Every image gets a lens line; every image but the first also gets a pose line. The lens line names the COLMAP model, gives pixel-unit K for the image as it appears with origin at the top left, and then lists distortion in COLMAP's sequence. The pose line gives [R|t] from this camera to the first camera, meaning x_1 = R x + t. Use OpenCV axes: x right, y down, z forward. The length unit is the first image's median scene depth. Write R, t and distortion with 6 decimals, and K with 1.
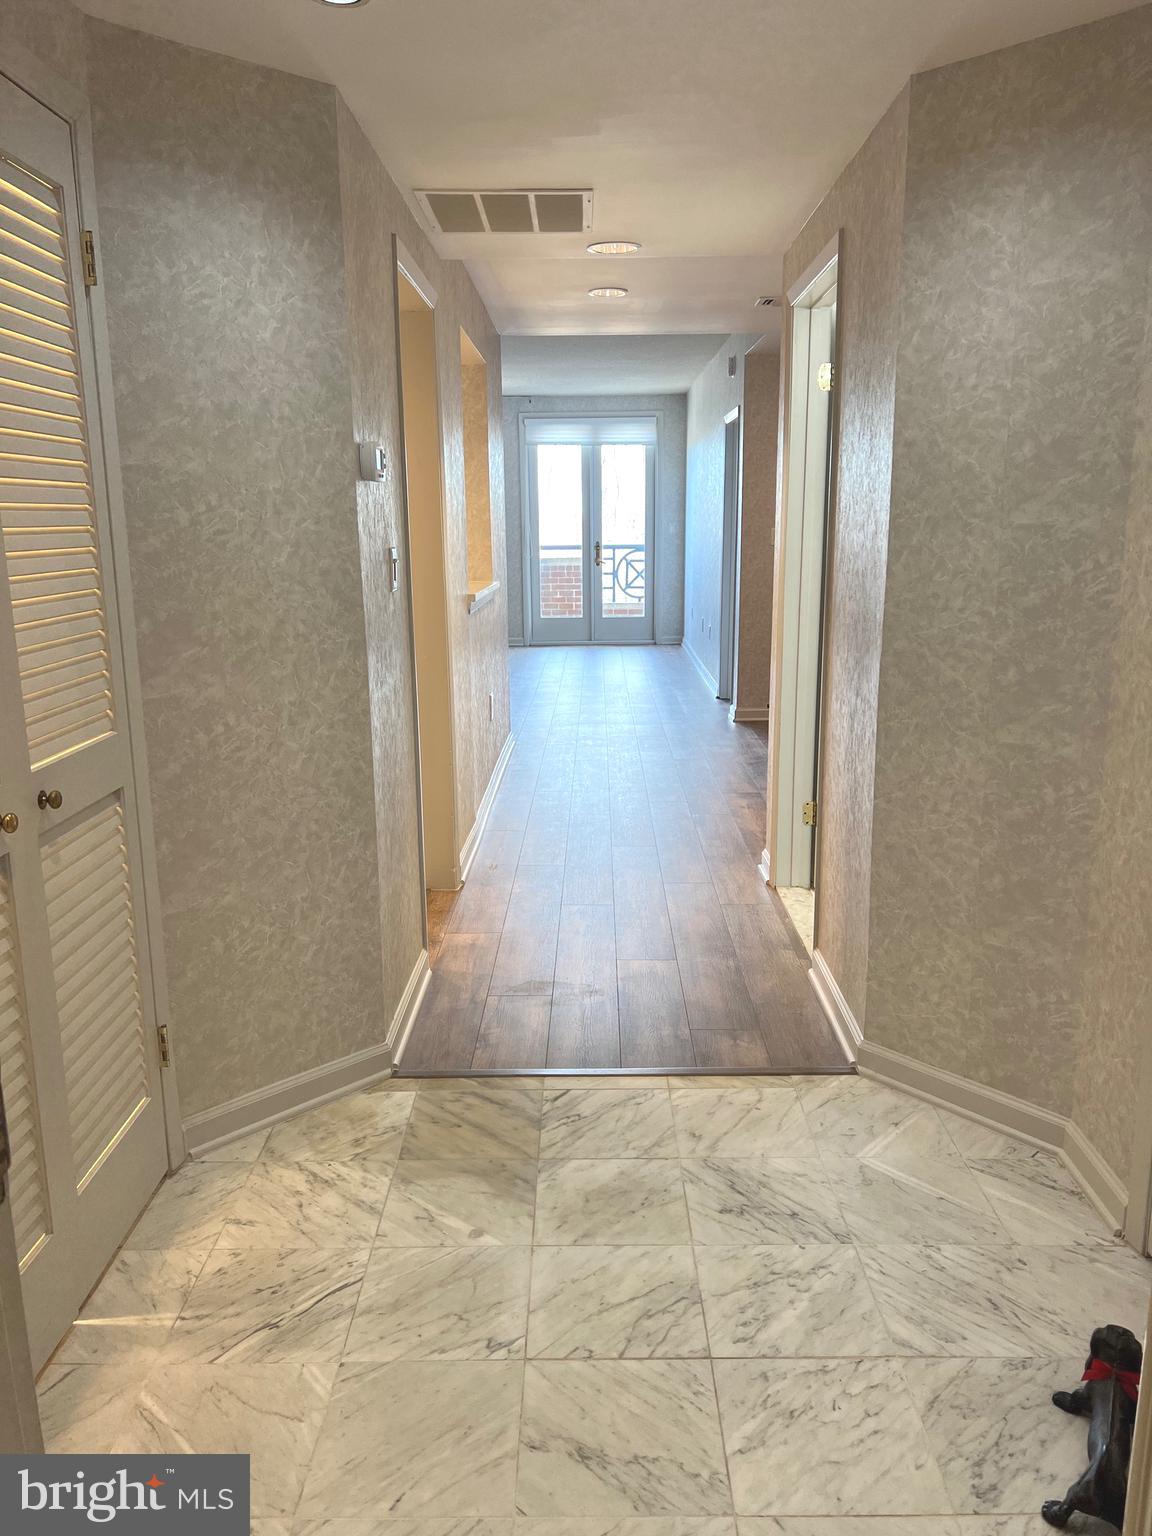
lens RADIAL K [[1154.2, 0, 575.0], [0, 1154.2, 779.9], [0, 0, 1]] dist [0.057123, -0.062404]
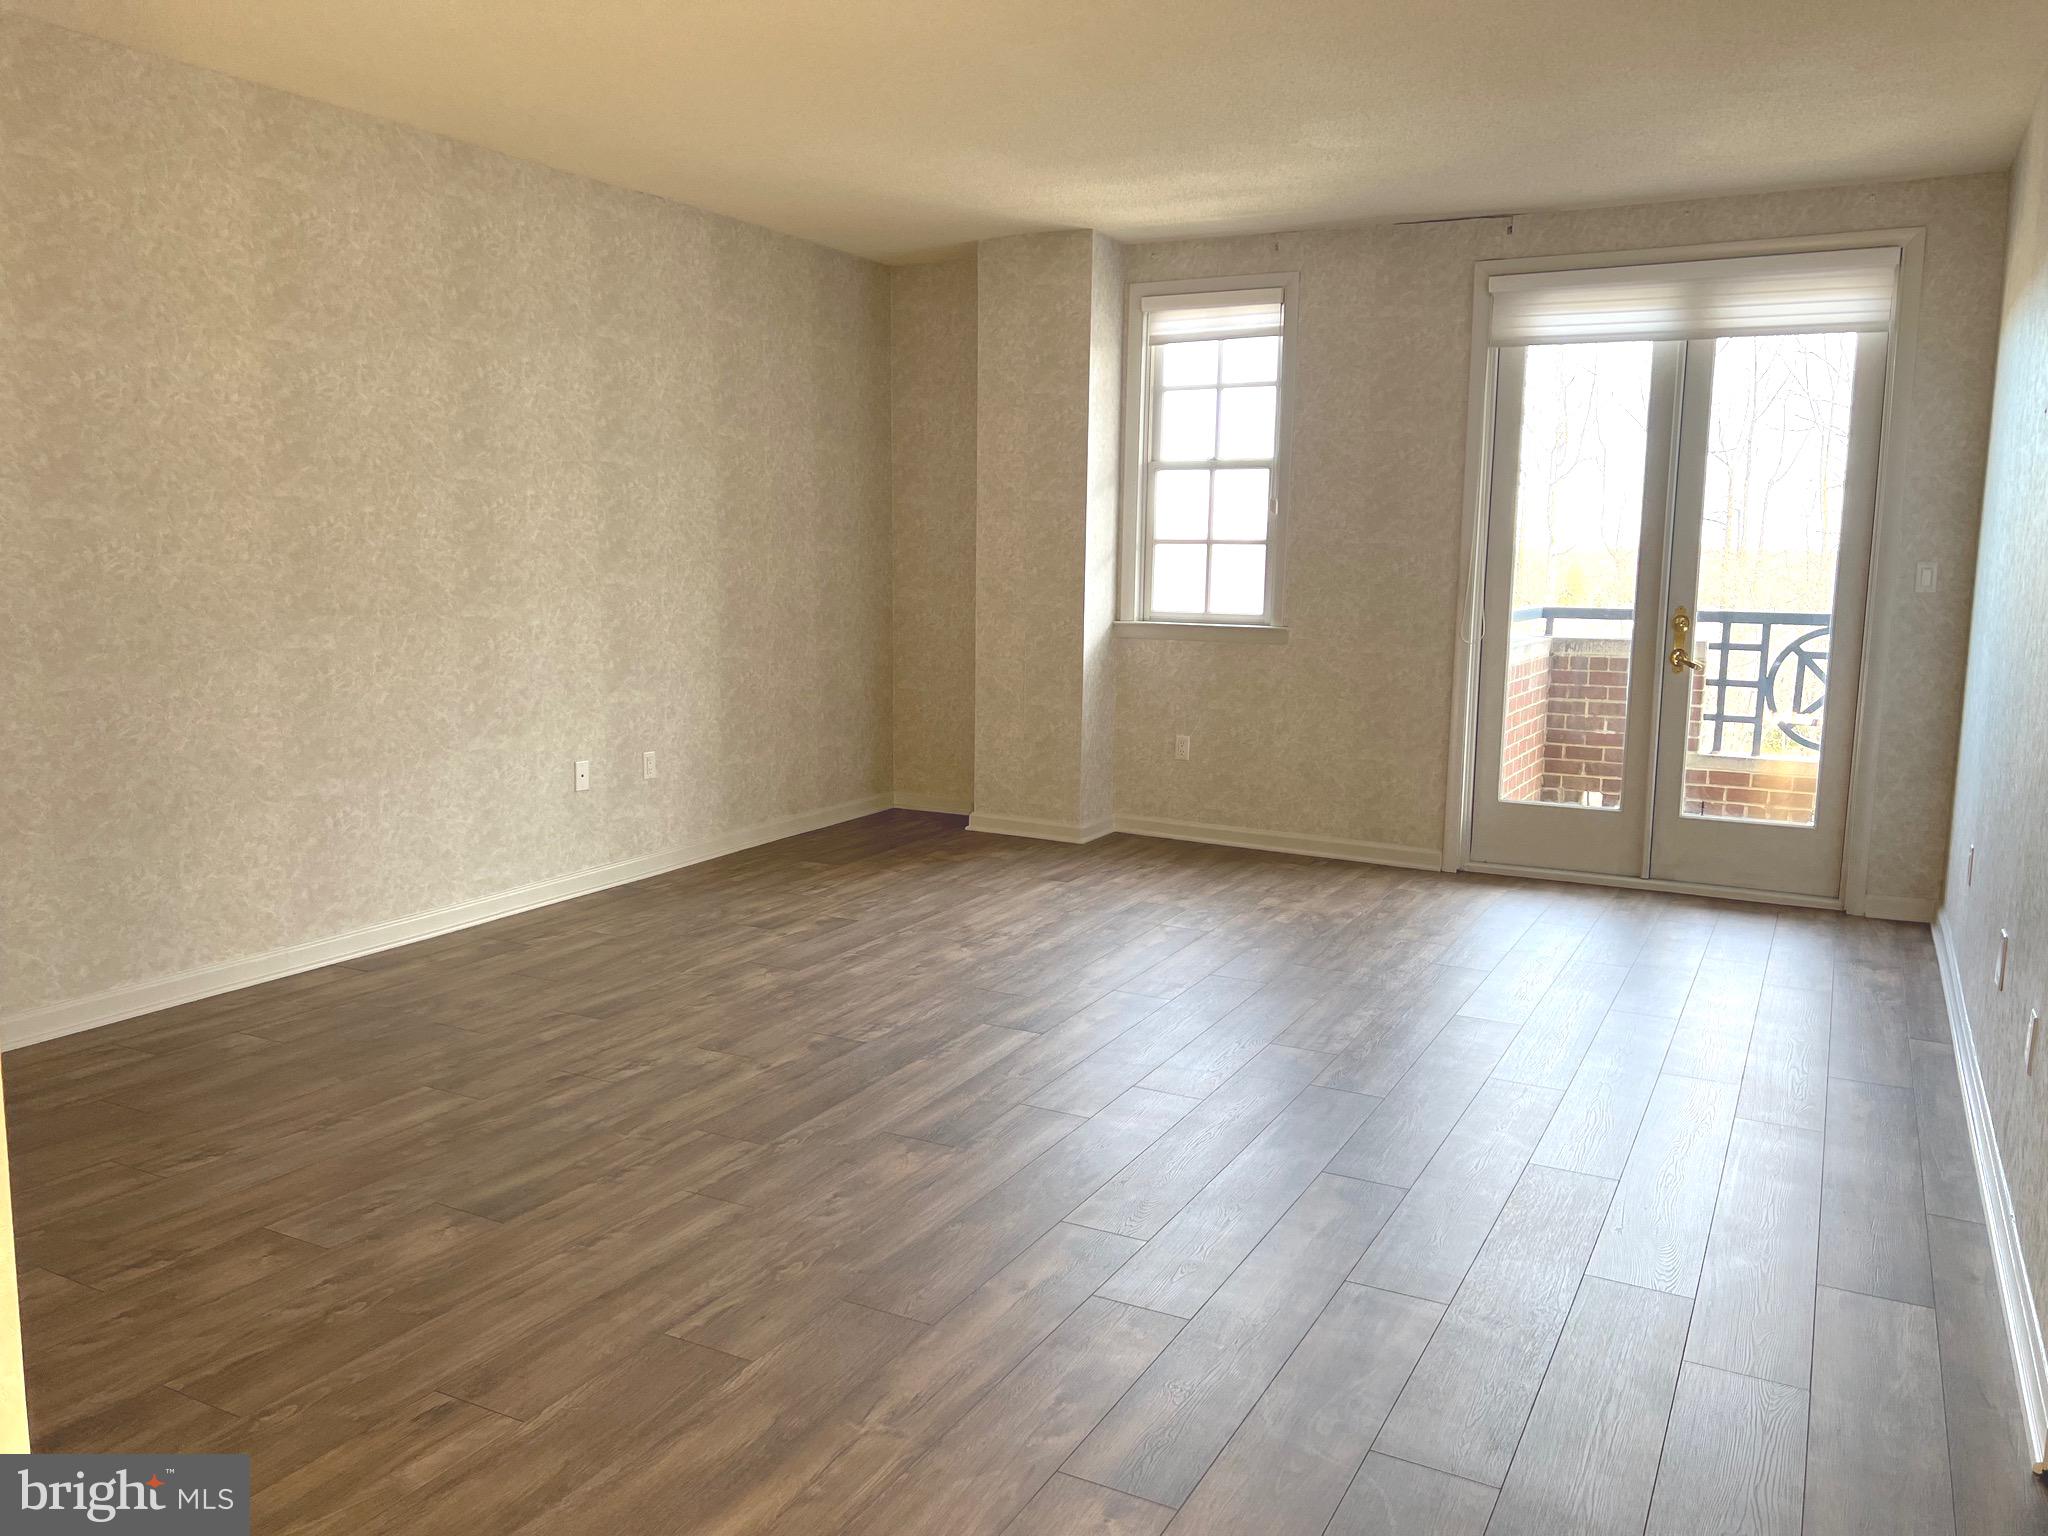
lens RADIAL K [[1539.0, 0, 1031.0], [0, 1539.0, 764.5], [0, 0, 1]] dist [0.057123, -0.062404]
pose [[0.894573, 0.080667, -0.439581, 0.053793], [-0.122931, 0.990049, -0.068488, -0.099363], [0.429682, 0.115306, 0.895588, 0.486714]]
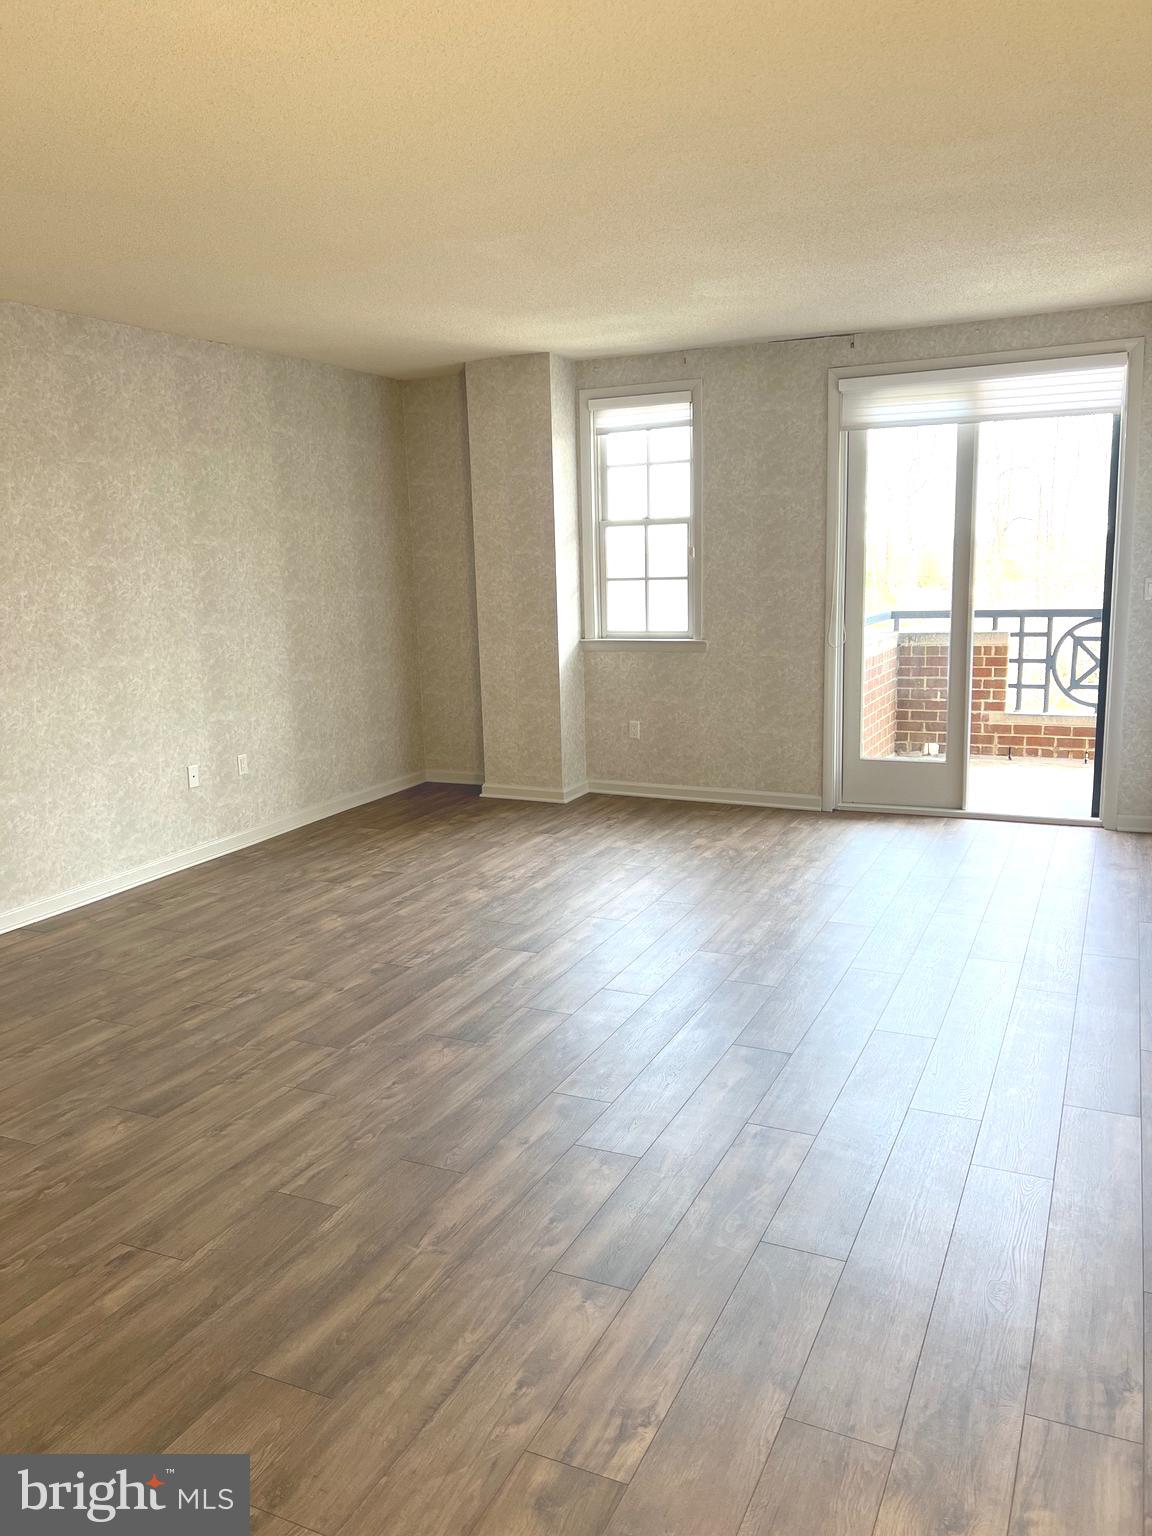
lens RADIAL K [[1154.2, 0, 581.3], [0, 1154.2, 766.3], [0, 0, 1]] dist [0.057123, -0.062404]
pose [[0.915207, 0.053053, -0.399477, 0.062002], [-0.072501, 0.996798, -0.033721, -0.108550], [0.396409, 0.059825, 0.916123, 0.475297]]
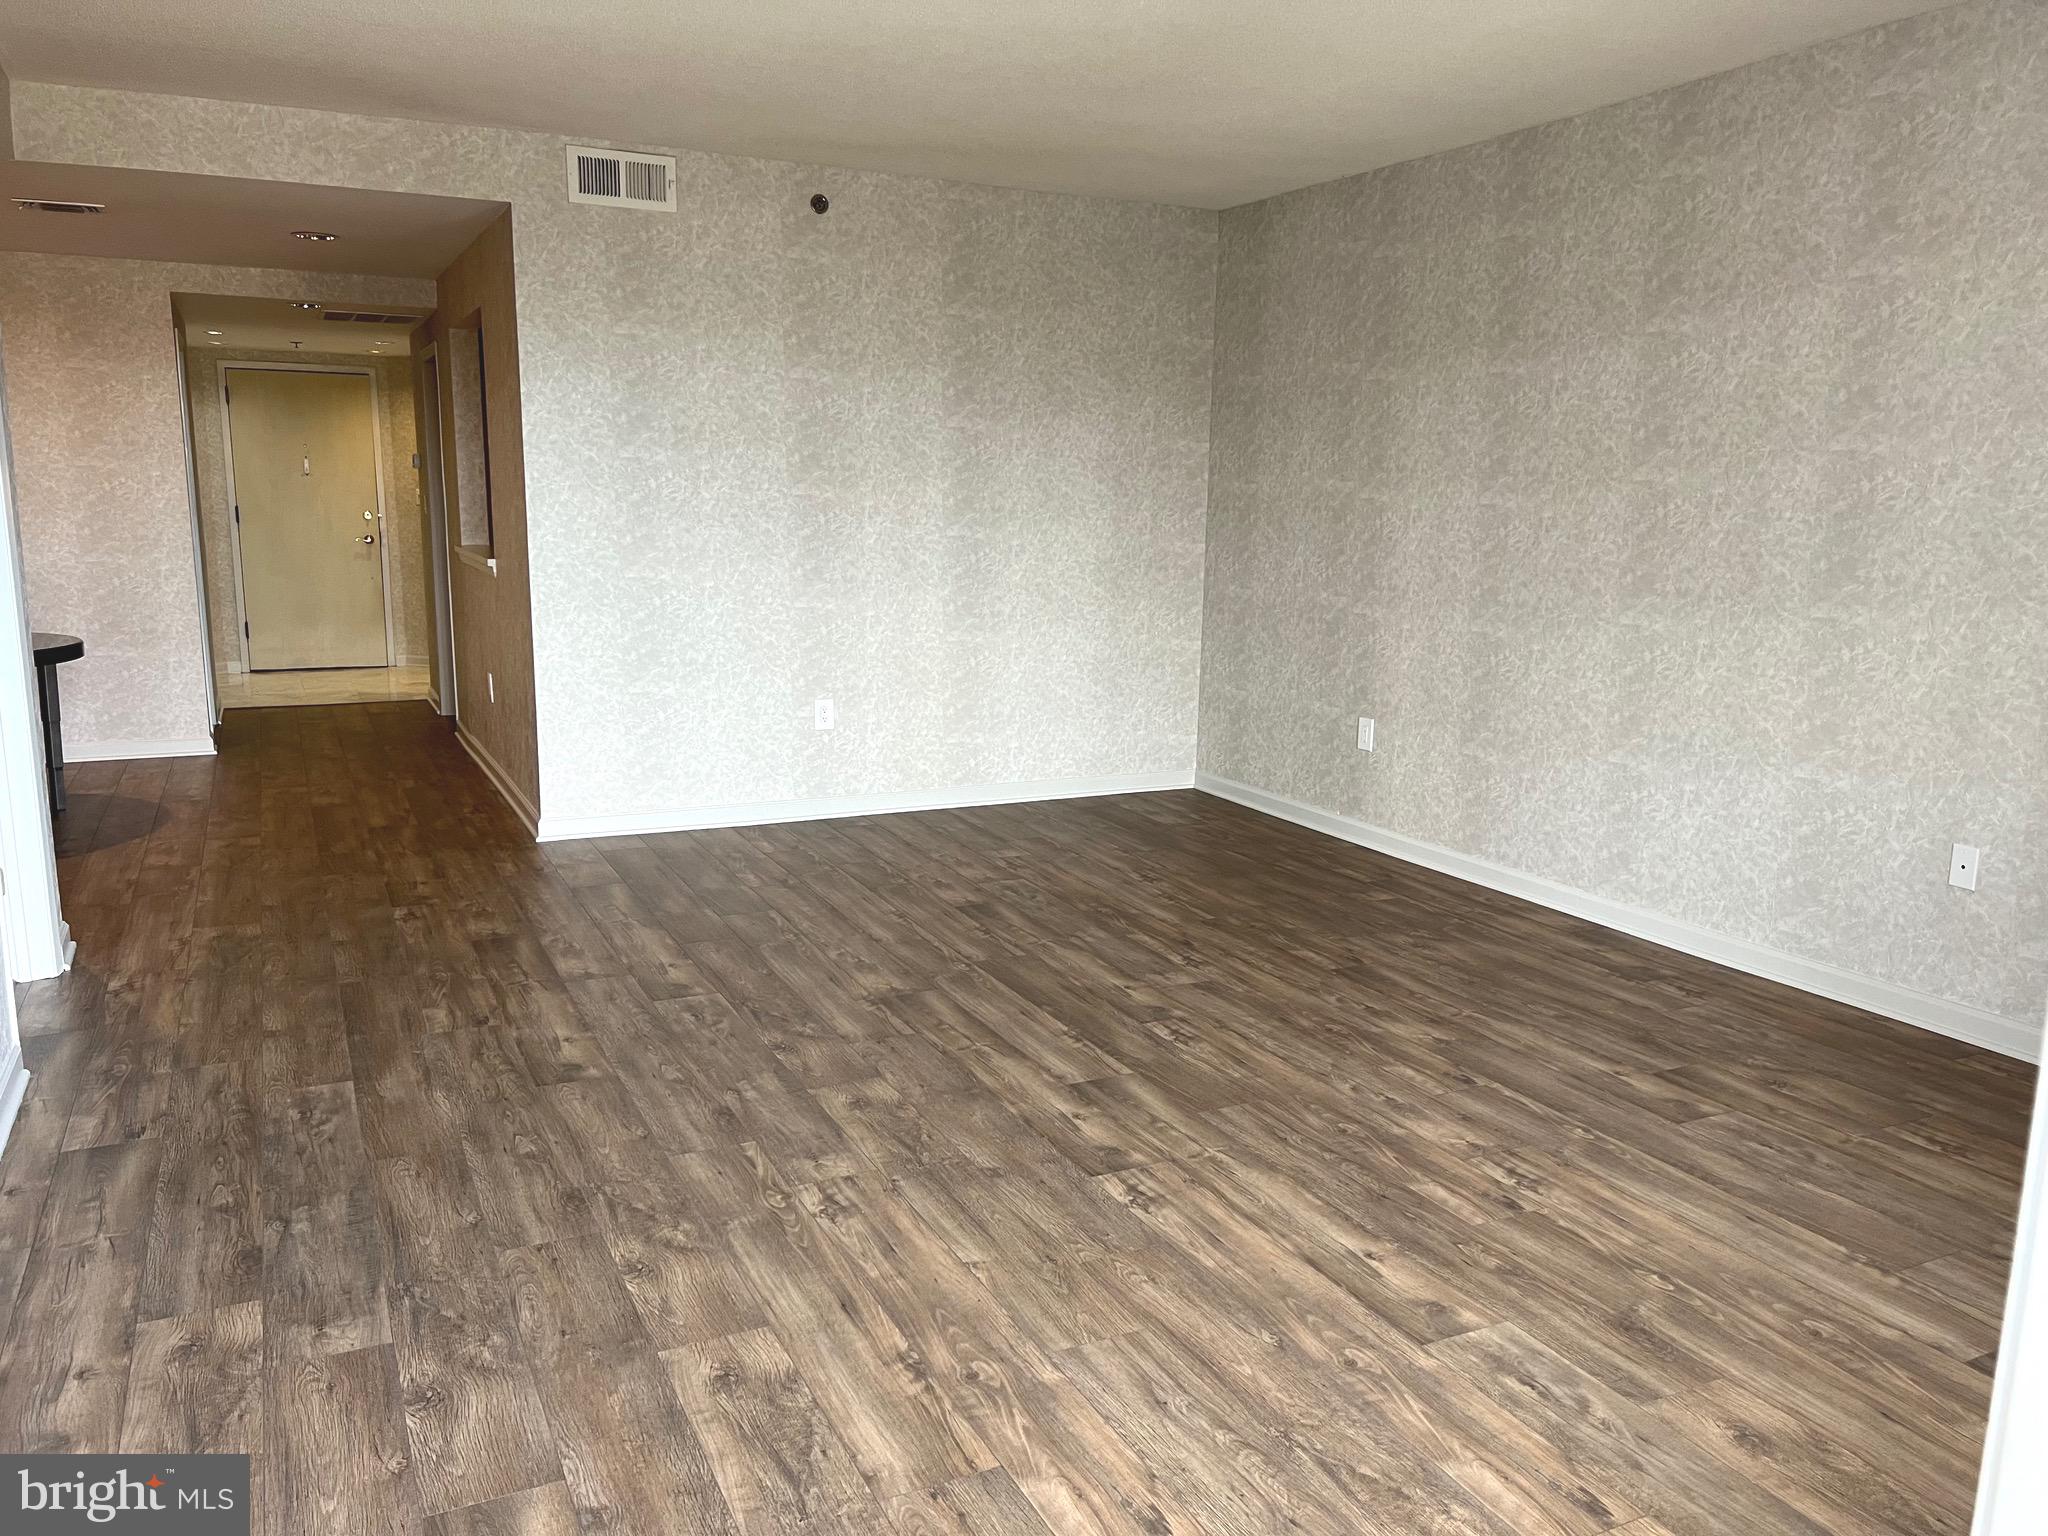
lens RADIAL K [[1539.0, 0, 1033.6], [0, 1539.0, 771.6], [0, 0, 1]] dist [0.057123, -0.062404]
pose [[-0.889388, 0.076715, -0.450670, 0.046729], [-0.113452, 0.917940, 0.380150, -0.203728], [0.442851, 0.389230, -0.807702, 0.905584]]
